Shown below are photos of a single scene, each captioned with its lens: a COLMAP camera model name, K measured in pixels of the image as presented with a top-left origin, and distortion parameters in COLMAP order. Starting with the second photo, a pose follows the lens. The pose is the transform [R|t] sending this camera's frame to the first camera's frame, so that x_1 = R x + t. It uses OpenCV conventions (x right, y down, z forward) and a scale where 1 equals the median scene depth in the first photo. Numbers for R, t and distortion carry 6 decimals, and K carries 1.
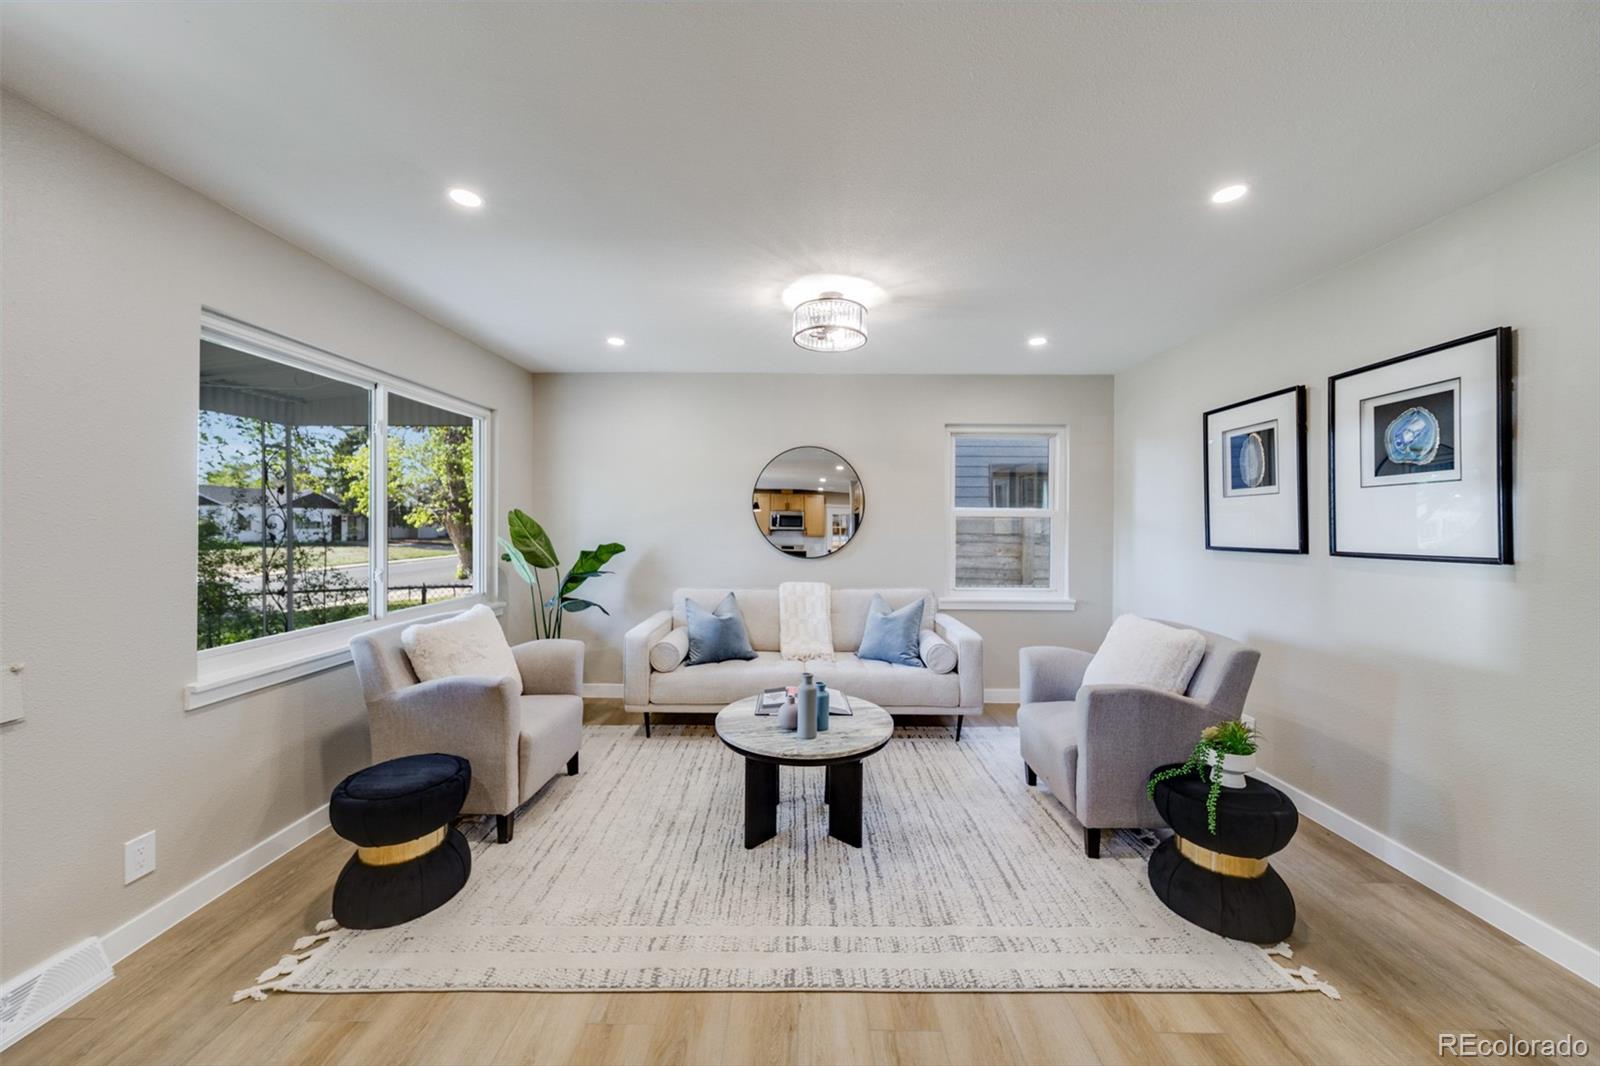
lens RADIAL K [[554.7, 0, 794.7], [0, 554.7, 526.9], [0, 0, 1]] dist [-0.000186, -0.000108]
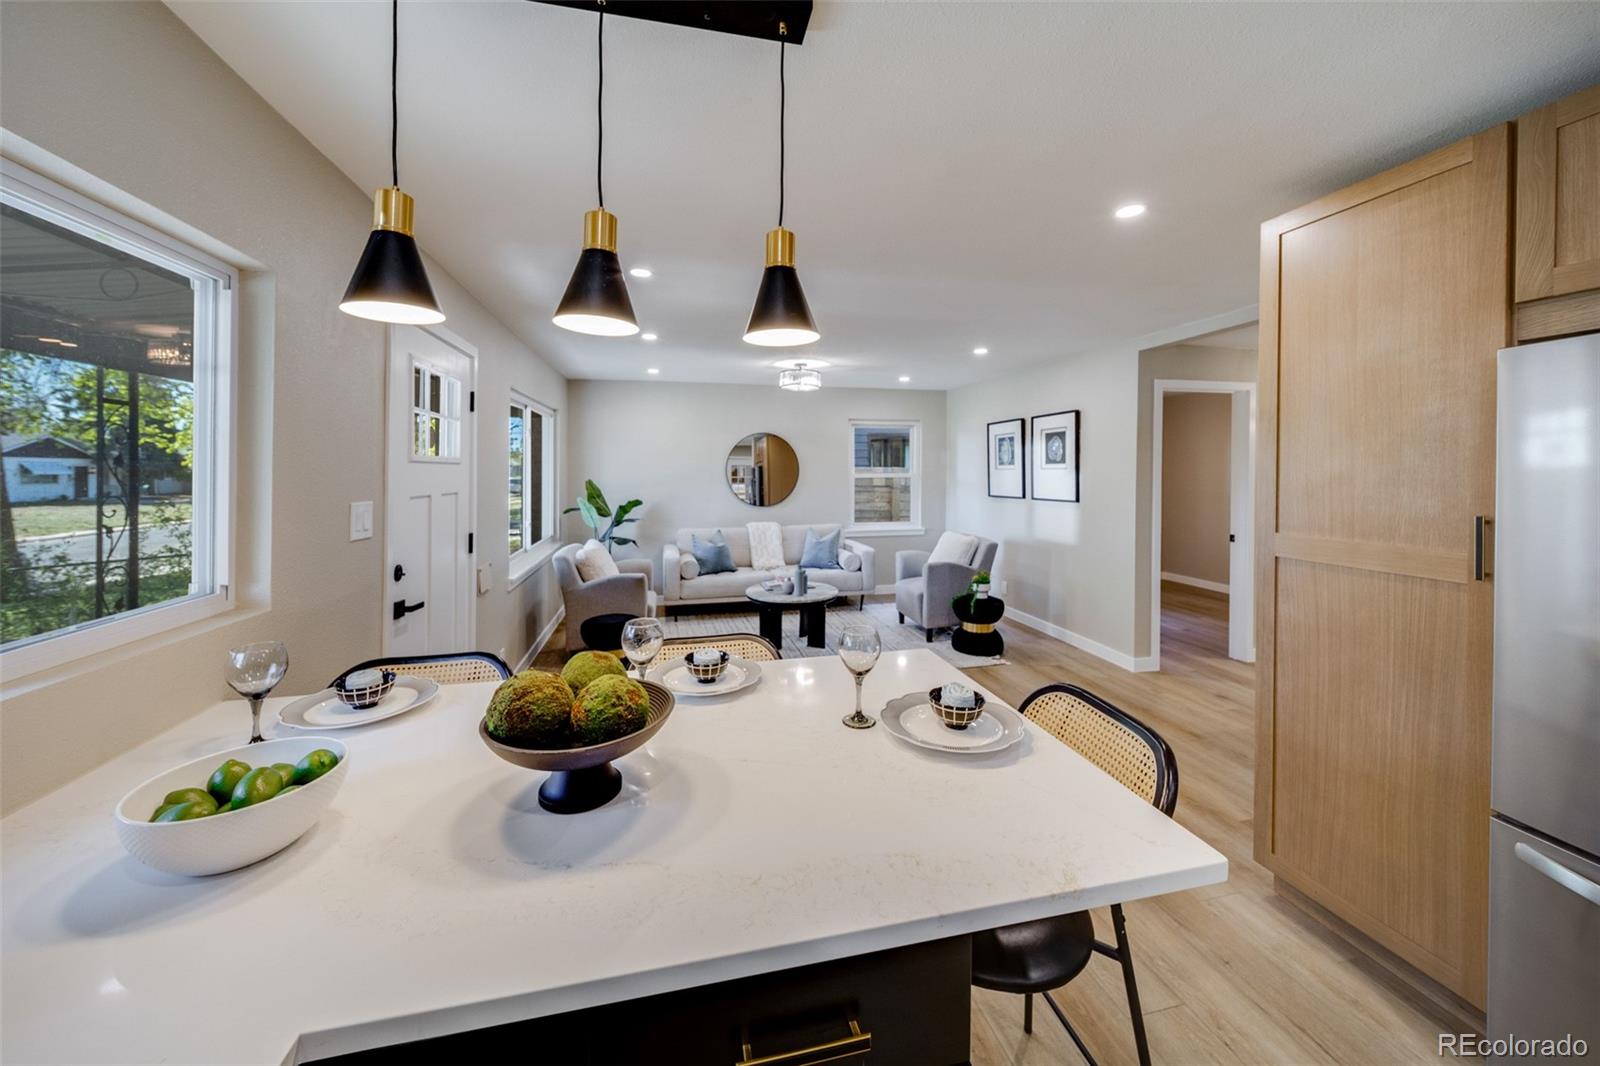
lens RADIAL K [[575.3, 0, 794.1], [0, 575.3, 504.9], [0, 0, 1]] dist [-0.001089, -0.000283]
pose [[0.972807, -0.023292, 0.230444, -0.314256], [0.010153, 0.998263, 0.058037, -0.046931], [-0.231395, -0.054119, 0.971353, -0.673475]]
